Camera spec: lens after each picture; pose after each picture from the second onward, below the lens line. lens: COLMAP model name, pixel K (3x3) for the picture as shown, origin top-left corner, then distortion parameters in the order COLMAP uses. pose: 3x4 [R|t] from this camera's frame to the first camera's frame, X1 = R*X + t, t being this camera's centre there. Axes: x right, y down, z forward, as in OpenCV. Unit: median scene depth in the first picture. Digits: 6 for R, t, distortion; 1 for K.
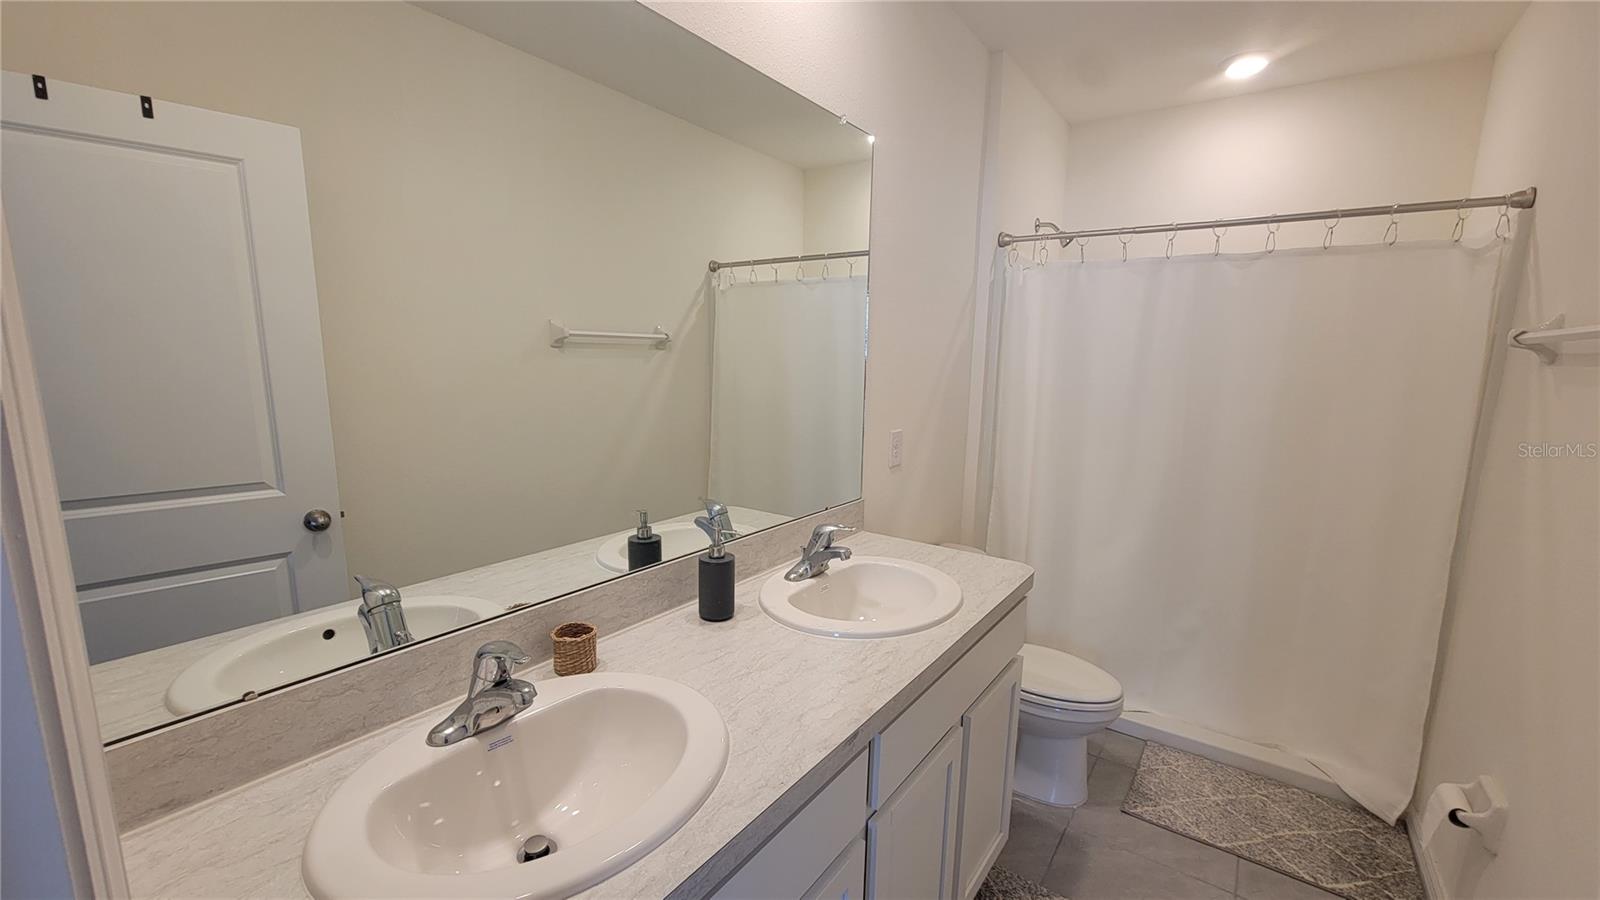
lens RADIAL K [[656.0, 0, 799.0], [0, 656.0, 458.1], [0, 0, 1]] dist [-0.005462, 0.000954]
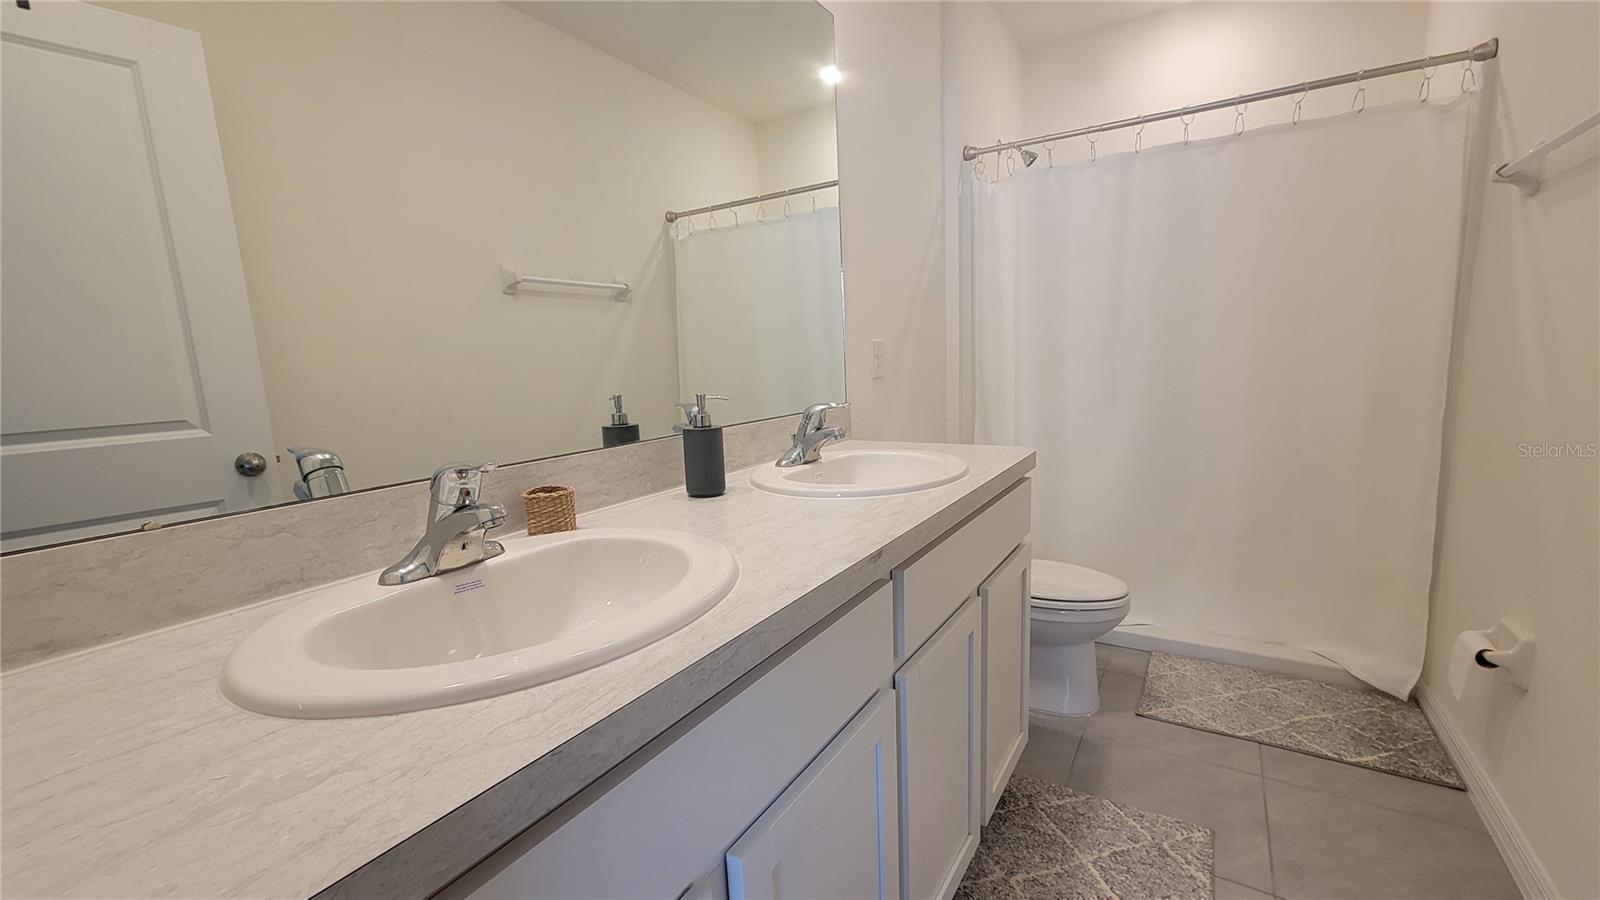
lens RADIAL K [[656.0, 0, 799.2], [0, 656.0, 458.8], [0, 0, 1]] dist [-0.005462, 0.000954]
pose [[0.996141, -0.071158, 0.051371, -0.029674], [0.071601, 0.997410, -0.006843, 0.150676], [-0.050751, 0.010495, 0.998656, 0.062102]]
